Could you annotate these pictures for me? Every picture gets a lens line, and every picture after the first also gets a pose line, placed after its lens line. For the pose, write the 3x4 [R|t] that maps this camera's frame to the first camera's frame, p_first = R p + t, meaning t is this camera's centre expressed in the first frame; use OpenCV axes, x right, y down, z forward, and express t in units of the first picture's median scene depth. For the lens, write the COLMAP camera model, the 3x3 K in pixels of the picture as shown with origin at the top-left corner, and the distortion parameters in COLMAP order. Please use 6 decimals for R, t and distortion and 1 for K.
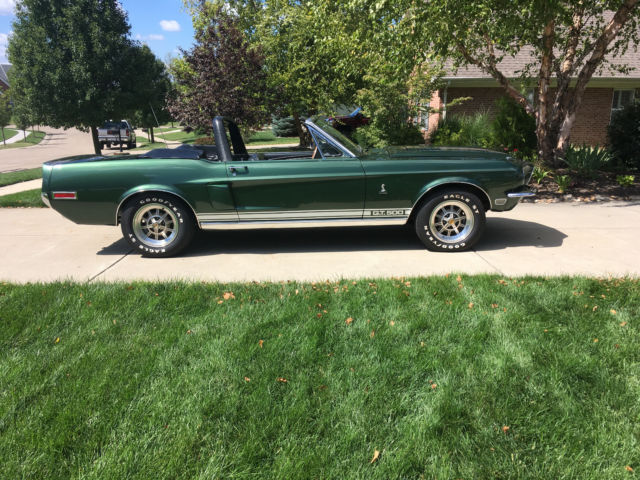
lens RADIAL K [[552.0, 0, 320.0], [0, 552.0, 240.0], [0, 0, 1]] dist [0.080440, -0.120123]
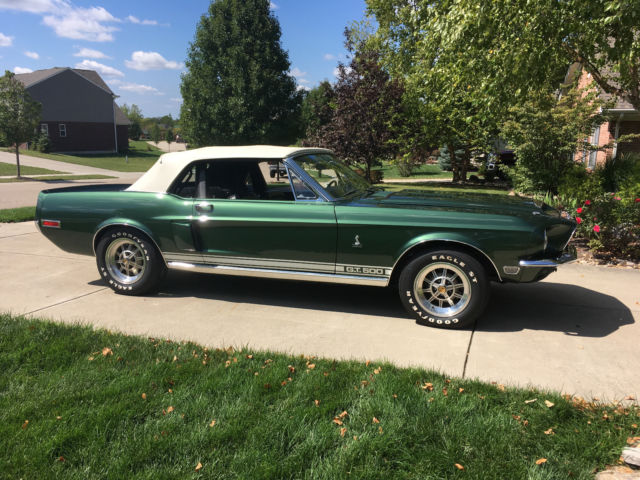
lens RADIAL K [[552.0, 0, 320.0], [0, 552.0, 240.0], [0, 0, 1]] dist [0.080440, -0.120123]
pose [[0.939284, 0.076683, -0.334464, 0.331050], [-0.095066, 0.994710, -0.038916, -0.055593], [0.329710, 0.068349, 0.941605, 0.200508]]
